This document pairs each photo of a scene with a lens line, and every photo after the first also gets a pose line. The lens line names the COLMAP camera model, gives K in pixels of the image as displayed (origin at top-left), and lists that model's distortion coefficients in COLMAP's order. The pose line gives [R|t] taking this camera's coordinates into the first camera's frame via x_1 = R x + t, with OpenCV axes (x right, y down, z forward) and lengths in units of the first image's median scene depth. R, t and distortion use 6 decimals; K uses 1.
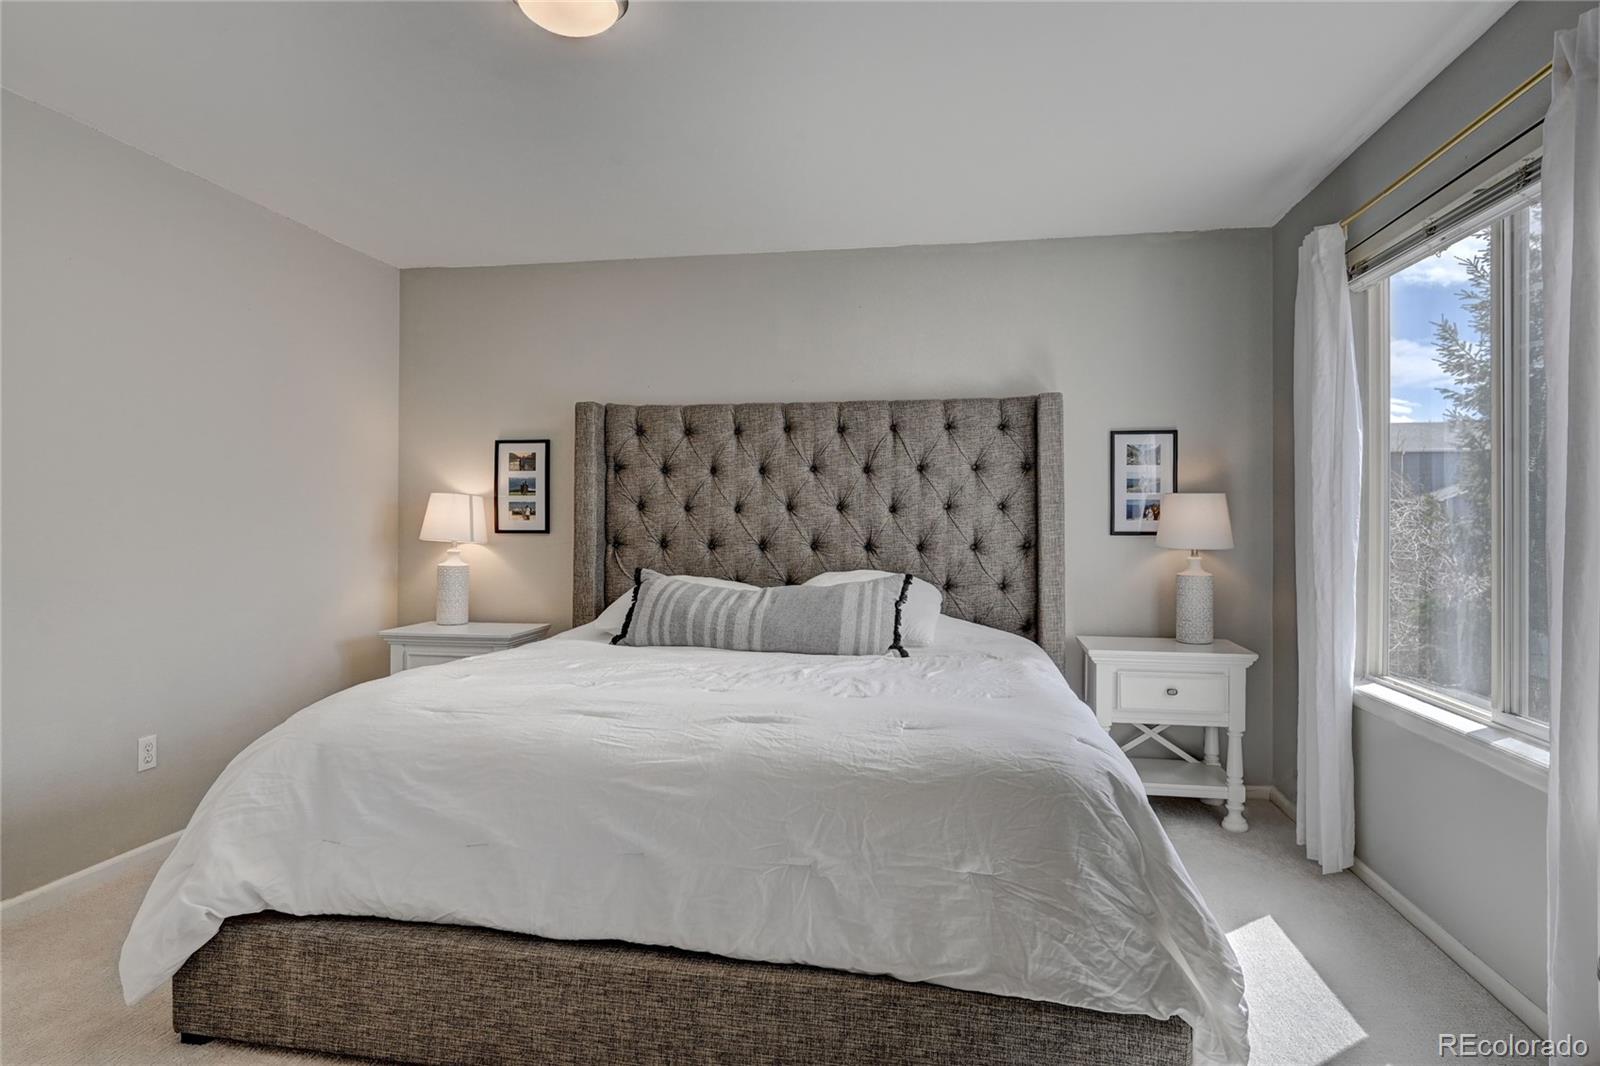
lens RADIAL K [[863.4, 0, 812.7], [0, 863.4, 525.8], [0, 0, 1]] dist [-0.001369, -0.000829]
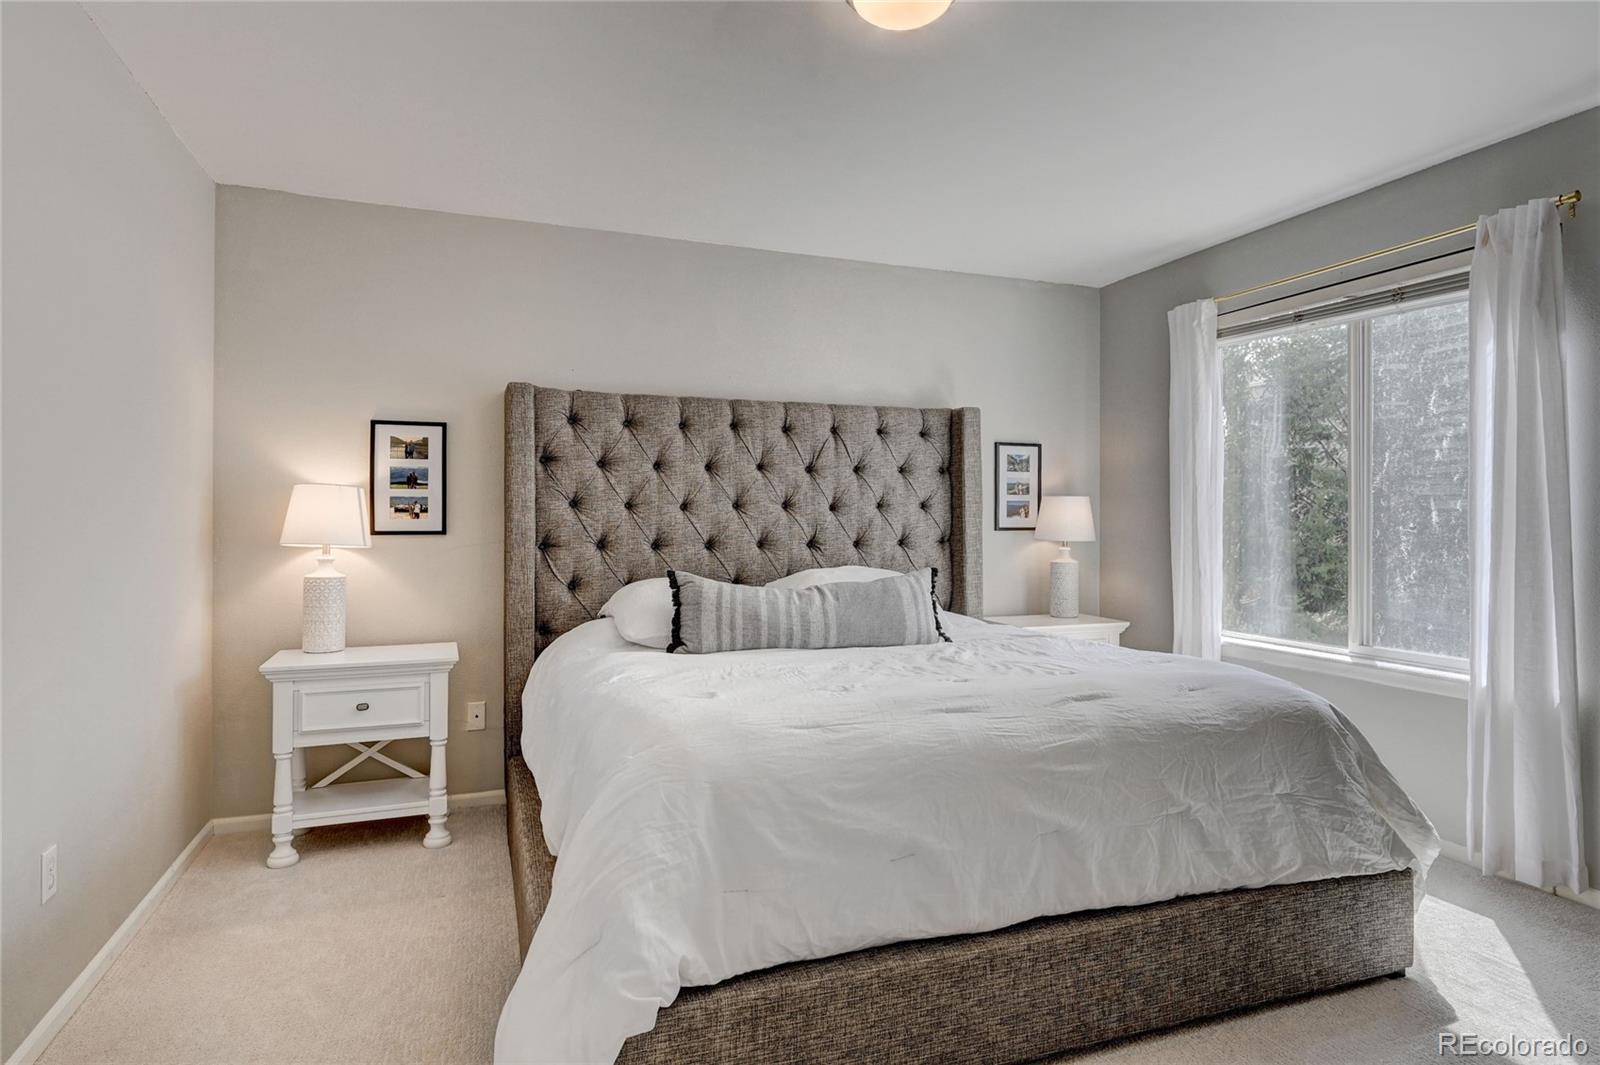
lens RADIAL K [[863.4, 0, 812.7], [0, 863.4, 525.3], [0, 0, 1]] dist [-0.001369, -0.000829]
pose [[0.863996, -0.006056, 0.503462, -0.467390], [0.004461, 0.999980, 0.004373, -0.002621], [-0.503479, -0.001532, 0.864006, 0.106702]]
